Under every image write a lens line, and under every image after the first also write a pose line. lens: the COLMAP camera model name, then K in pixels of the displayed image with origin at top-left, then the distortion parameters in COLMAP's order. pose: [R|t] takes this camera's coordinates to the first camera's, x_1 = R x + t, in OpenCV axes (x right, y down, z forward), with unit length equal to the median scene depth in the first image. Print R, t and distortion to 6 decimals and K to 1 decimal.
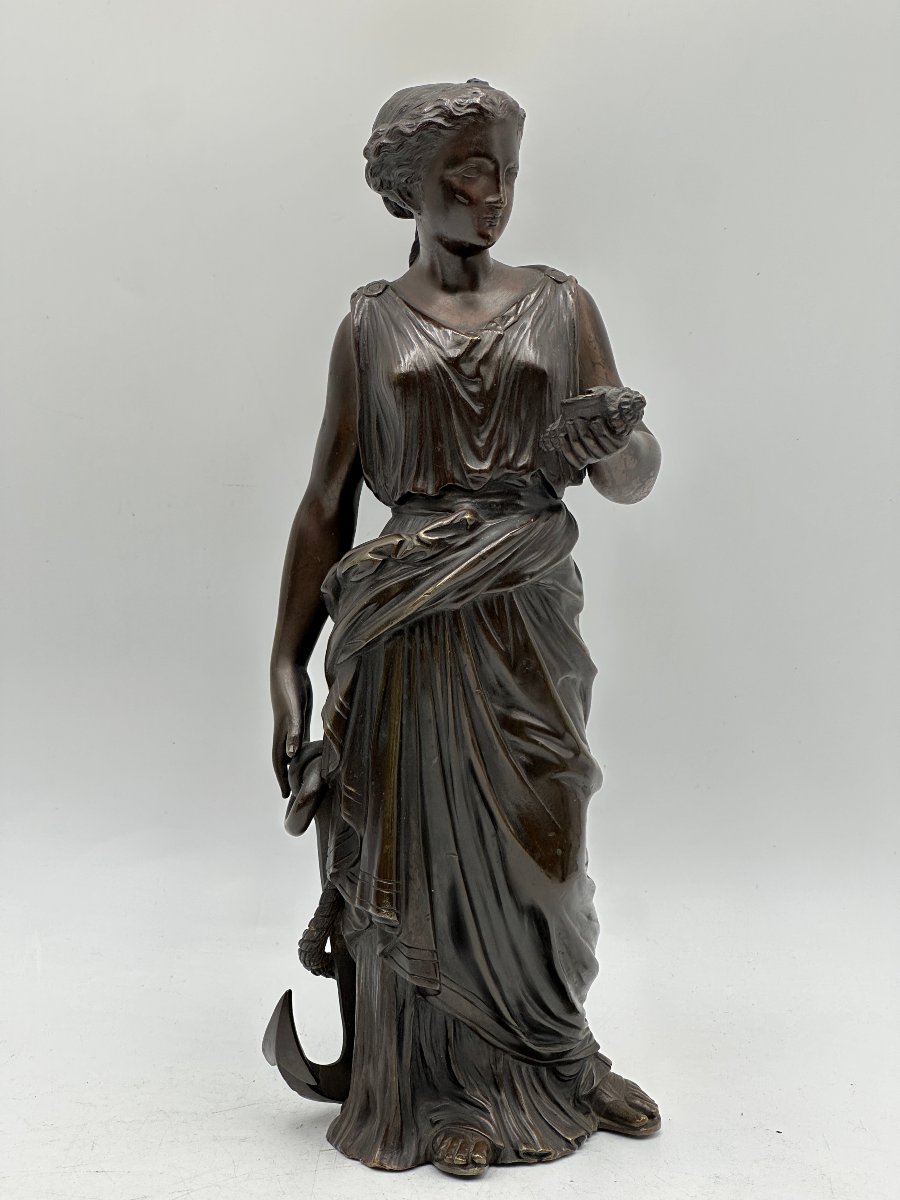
lens RADIAL K [[2681.3, 0, 450.0], [0, 2681.3, 600.0], [0, 0, 1]] dist [-0.016936, 4.948472]
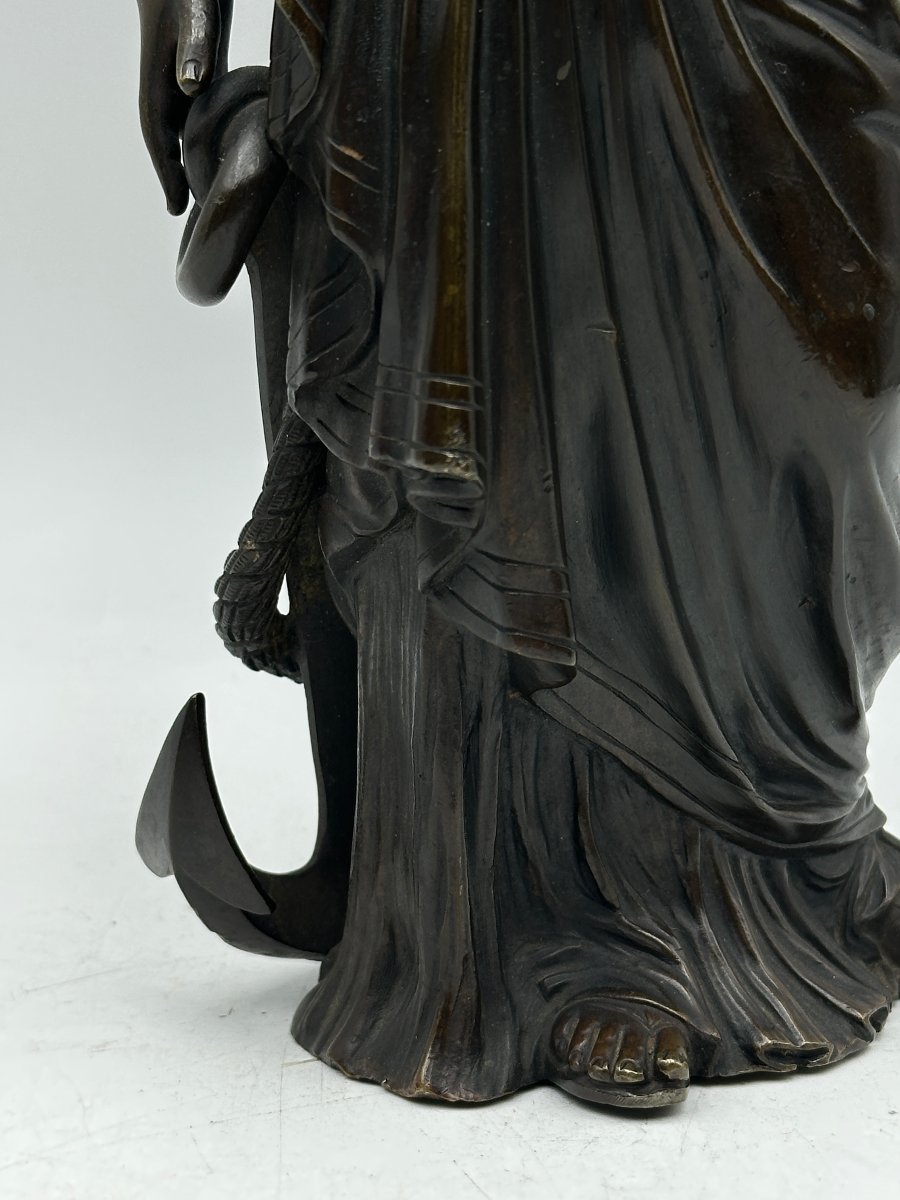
lens RADIAL K [[2763.6, 0, 450.0], [0, 2763.6, 600.0], [0, 0, 1]] dist [0.087915, 0.956603]
pose [[0.997281, -0.030155, 0.067235, -0.050678], [0.027815, 0.998984, 0.035471, 0.119688], [-0.068237, -0.033504, 0.997106, 0.584487]]
